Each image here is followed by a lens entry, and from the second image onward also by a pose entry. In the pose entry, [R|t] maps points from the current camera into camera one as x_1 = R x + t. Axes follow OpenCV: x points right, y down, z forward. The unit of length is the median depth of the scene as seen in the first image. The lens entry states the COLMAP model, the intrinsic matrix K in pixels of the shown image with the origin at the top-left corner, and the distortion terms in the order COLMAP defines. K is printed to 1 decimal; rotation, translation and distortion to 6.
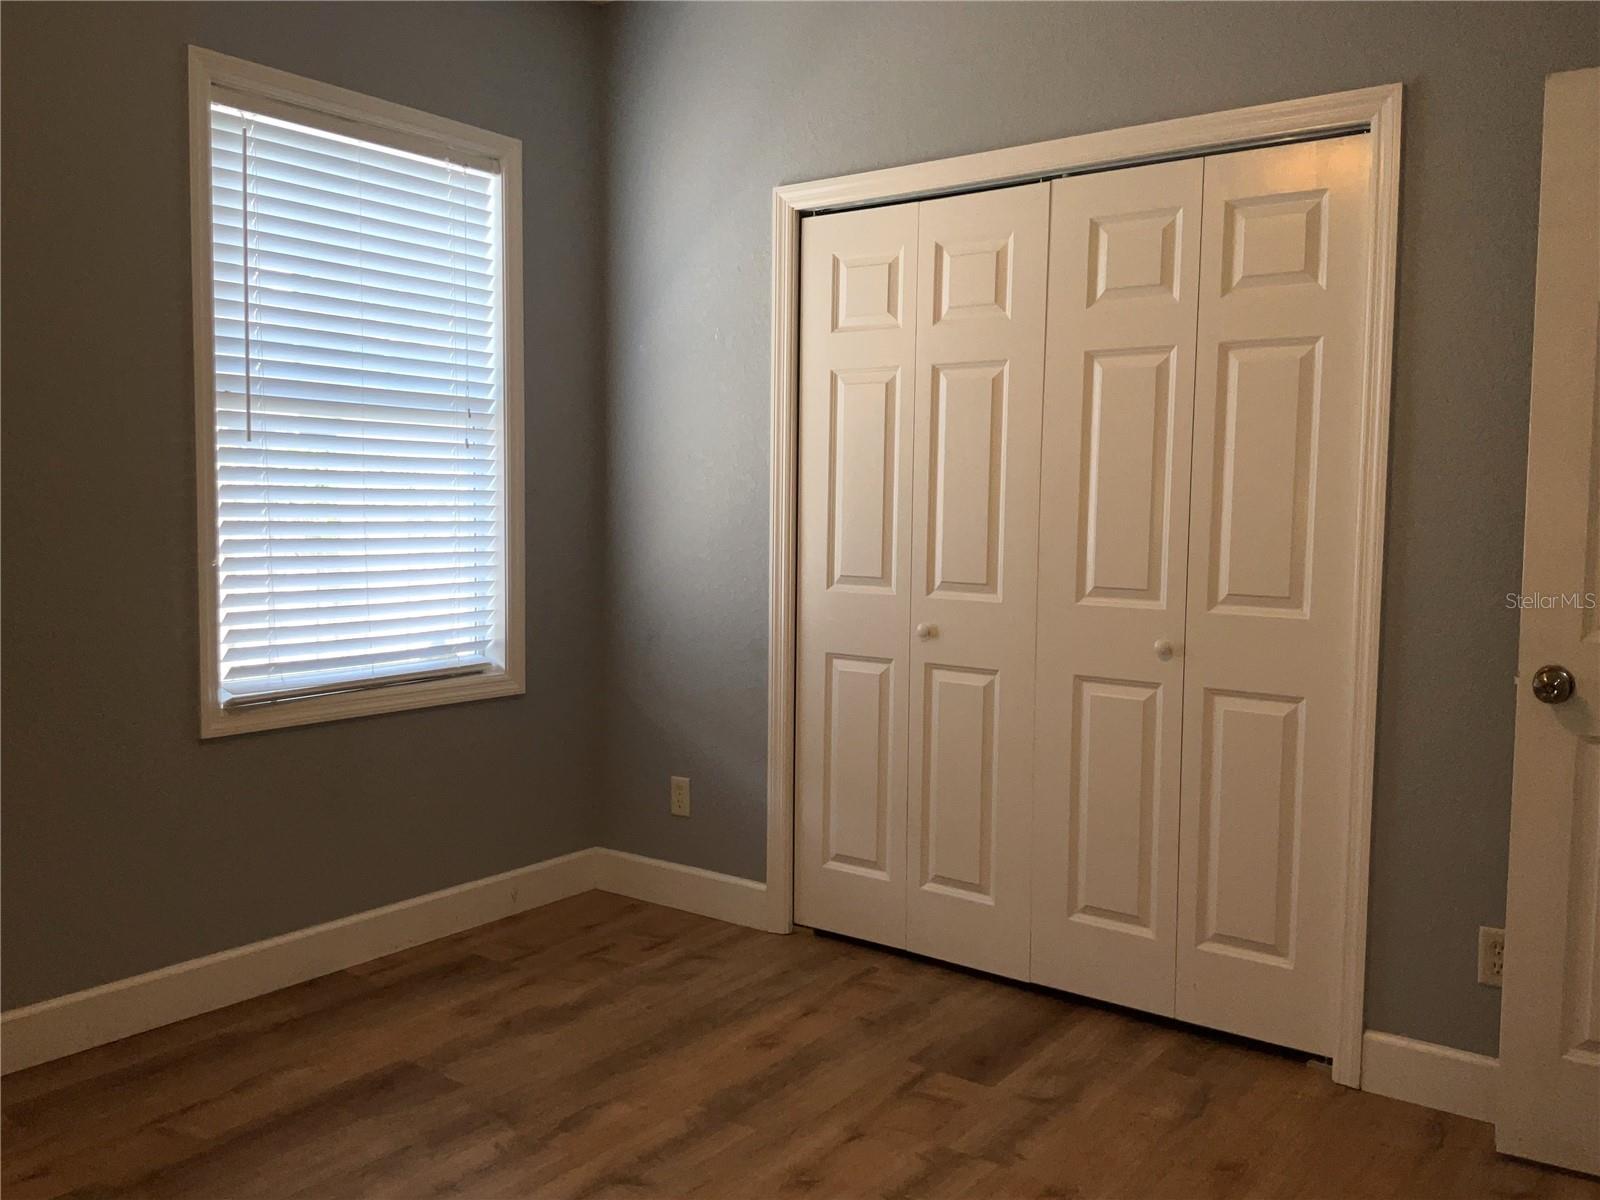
lens RADIAL K [[1335.1, 0, 800.0], [0, 1335.1, 600.0], [0, 0, 1]] dist [0.084946, -0.127494]
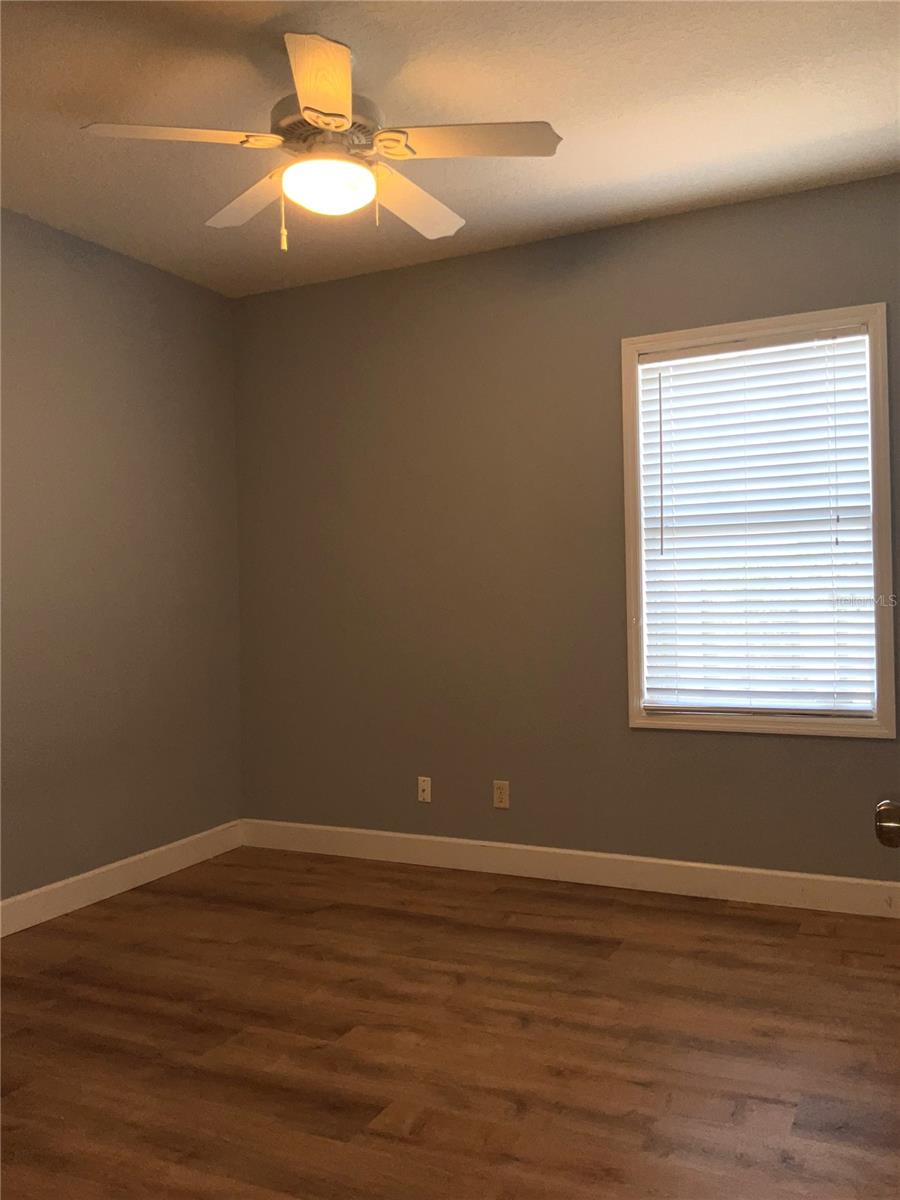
lens RADIAL K [[997.9, 0, 450.0], [0, 997.9, 600.0], [0, 0, 1]] dist [0.078170, -0.117962]
pose [[0.191702, -0.016991, -0.981306, 0.764566], [-0.050735, 0.998342, -0.027197, -0.014082], [0.980141, 0.055000, 0.190522, 0.506275]]
